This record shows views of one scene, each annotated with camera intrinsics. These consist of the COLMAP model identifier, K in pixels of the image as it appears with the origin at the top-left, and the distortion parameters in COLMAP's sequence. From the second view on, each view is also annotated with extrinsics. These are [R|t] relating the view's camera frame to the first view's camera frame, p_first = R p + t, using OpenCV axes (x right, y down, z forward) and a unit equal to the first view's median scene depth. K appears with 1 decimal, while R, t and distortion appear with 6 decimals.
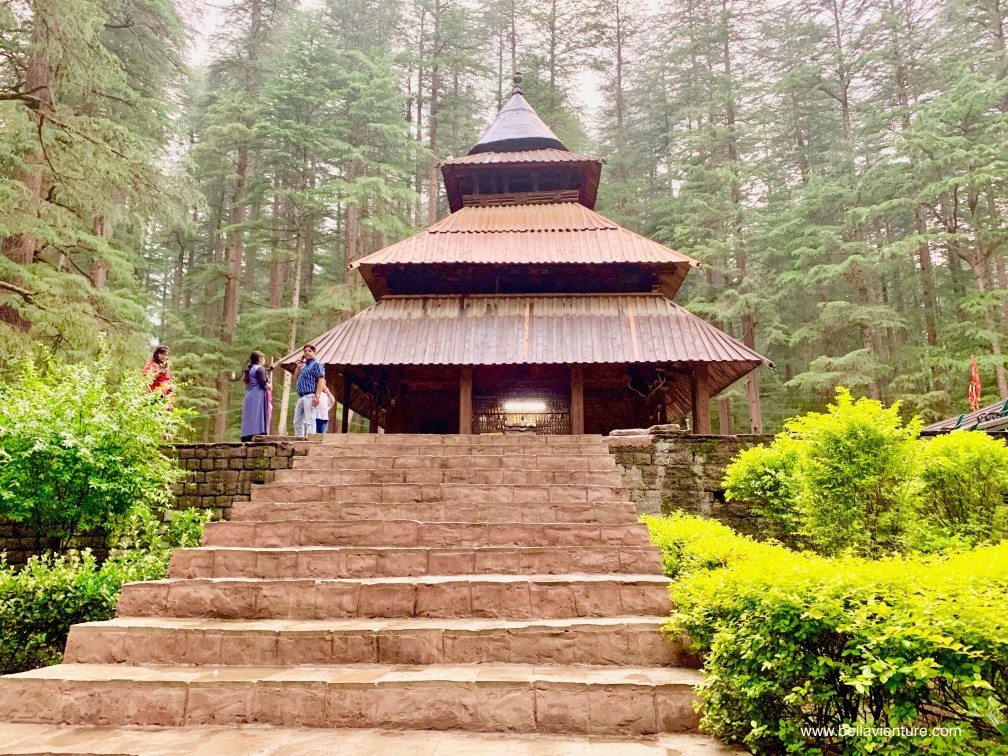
lens RADIAL K [[857.1, 0, 499.4], [0, 857.1, 376.0], [0, 0, 1]] dist [0.057801, -0.018044]
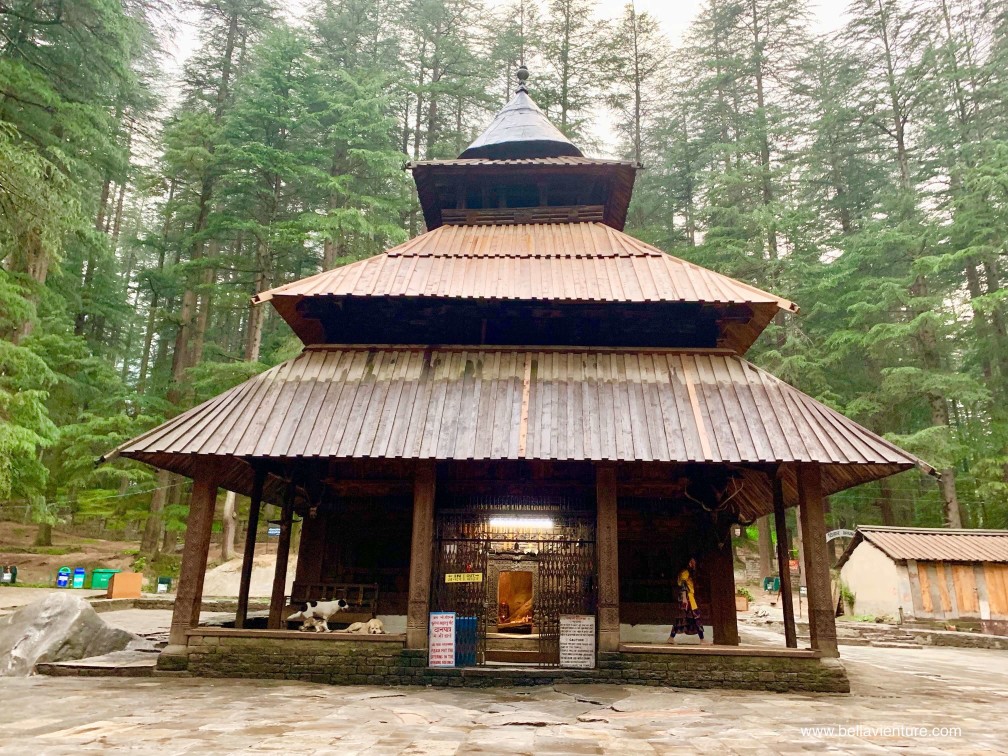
lens RADIAL K [[857.1, 0, 503.9], [0, 857.1, 372.2], [0, 0, 1]] dist [0.057801, -0.018044]
pose [[0.999798, 0.020056, -0.001498, 0.012864], [-0.020112, 0.997197, -0.072066, -0.024092], [0.000049, 0.072082, 0.997399, 0.295196]]
